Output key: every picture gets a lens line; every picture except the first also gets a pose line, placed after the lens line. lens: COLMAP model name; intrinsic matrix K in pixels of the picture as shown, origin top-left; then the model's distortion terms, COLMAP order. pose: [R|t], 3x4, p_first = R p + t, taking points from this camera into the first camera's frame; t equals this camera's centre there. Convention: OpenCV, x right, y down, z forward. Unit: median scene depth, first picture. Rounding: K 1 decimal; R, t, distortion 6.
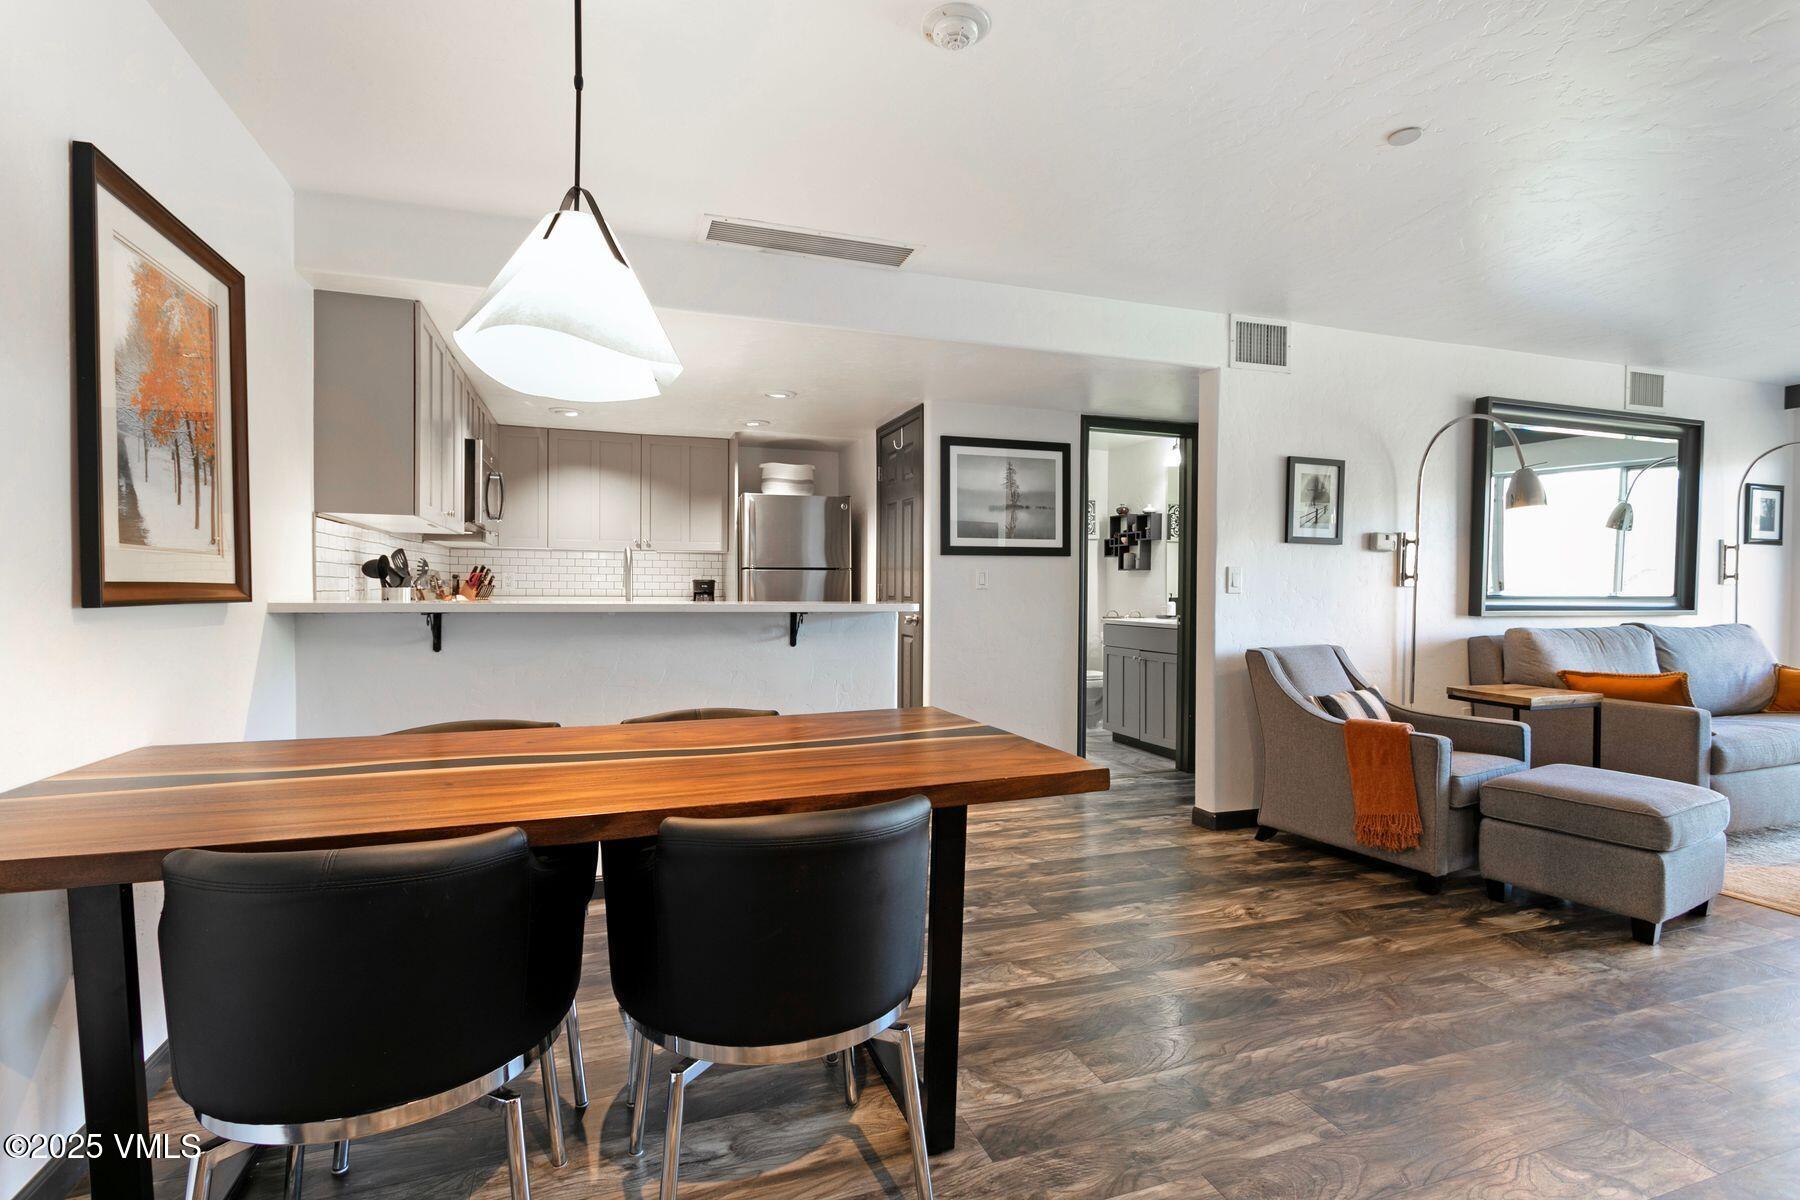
lens RADIAL K [[855.3, 0, 872.8], [0, 855.3, 602.5], [0, 0, 1]] dist [-0.001941, -0.000043]
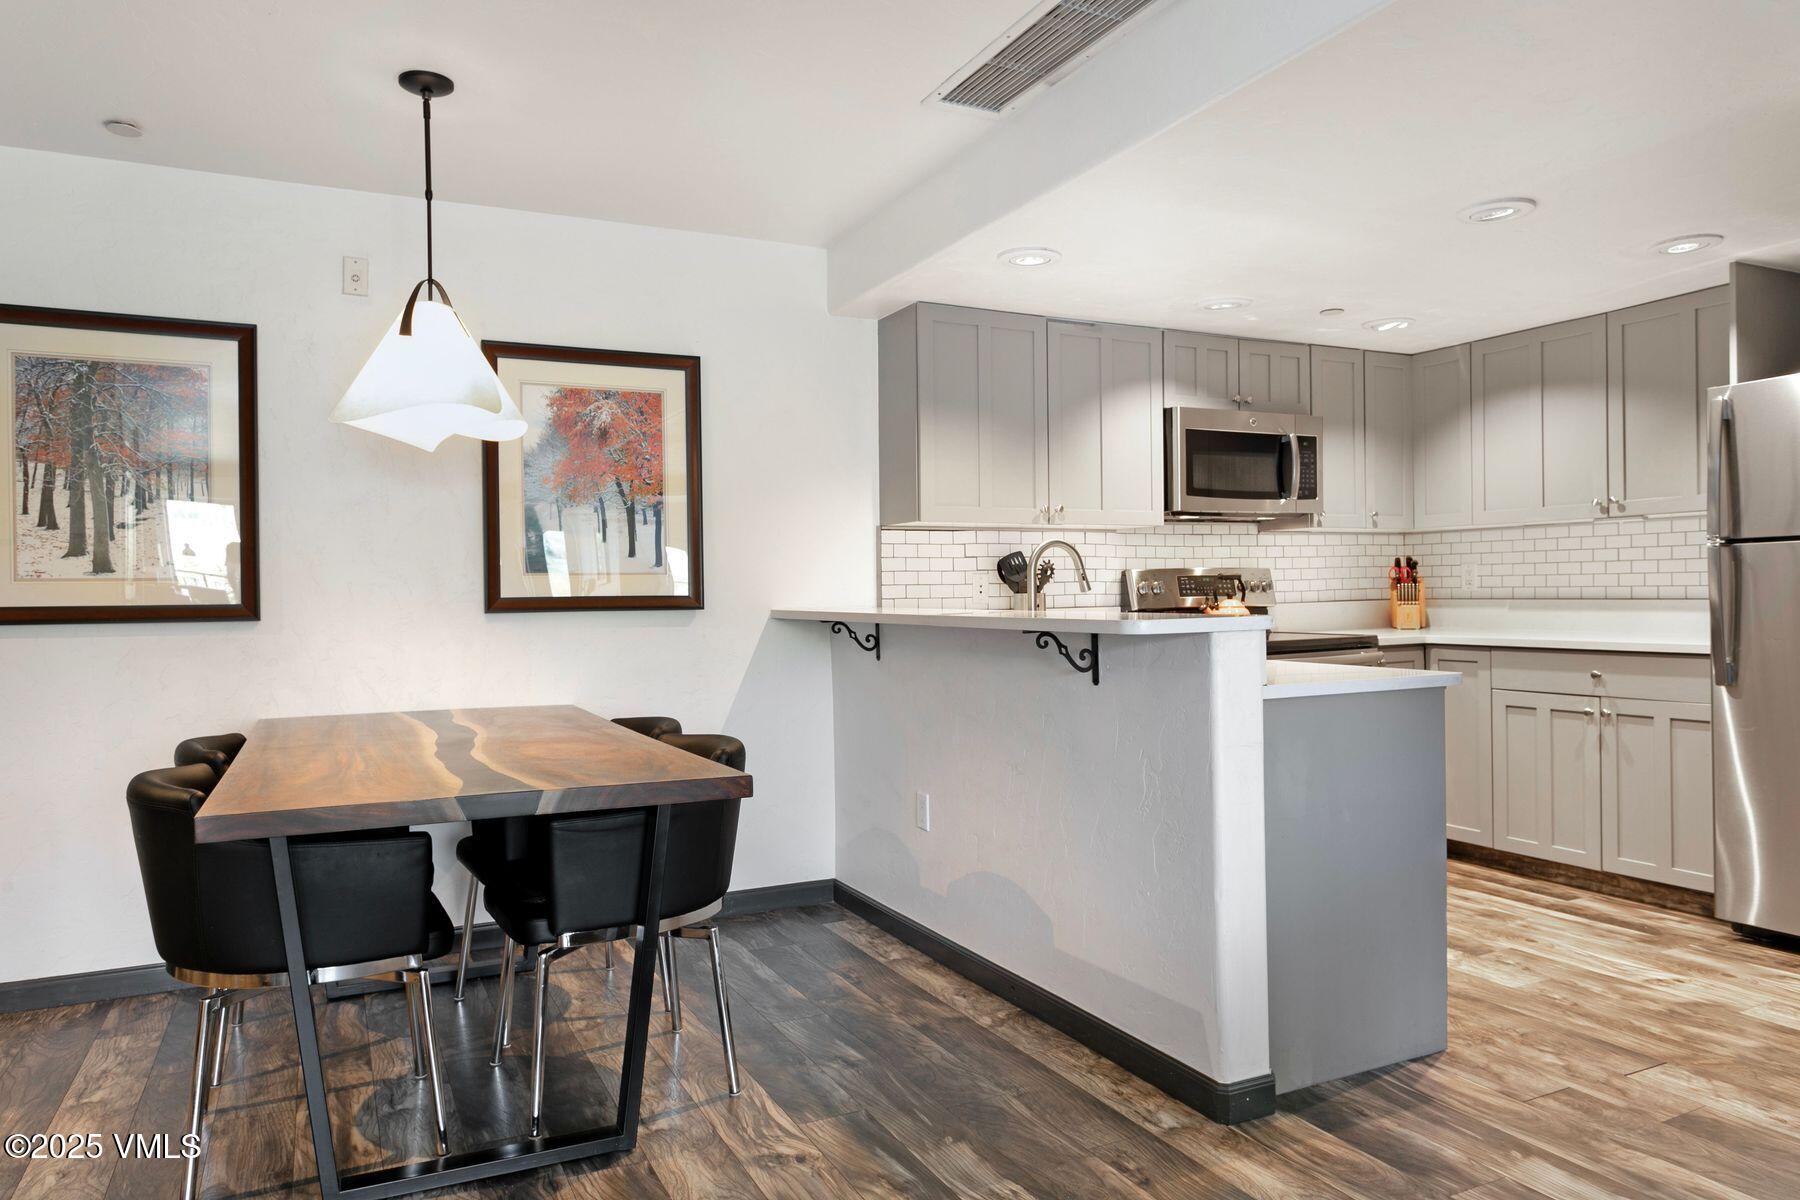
lens RADIAL K [[1182.4, 0, 900.0], [0, 1182.4, 600.0], [0, 0, 1]] dist [0.004866, 0.001428]
pose [[0.135310, -0.001385, -0.990802, 0.511950], [-0.001511, 0.999998, -0.001604, -0.006056], [0.990802, 0.001714, 0.135308, 0.509281]]
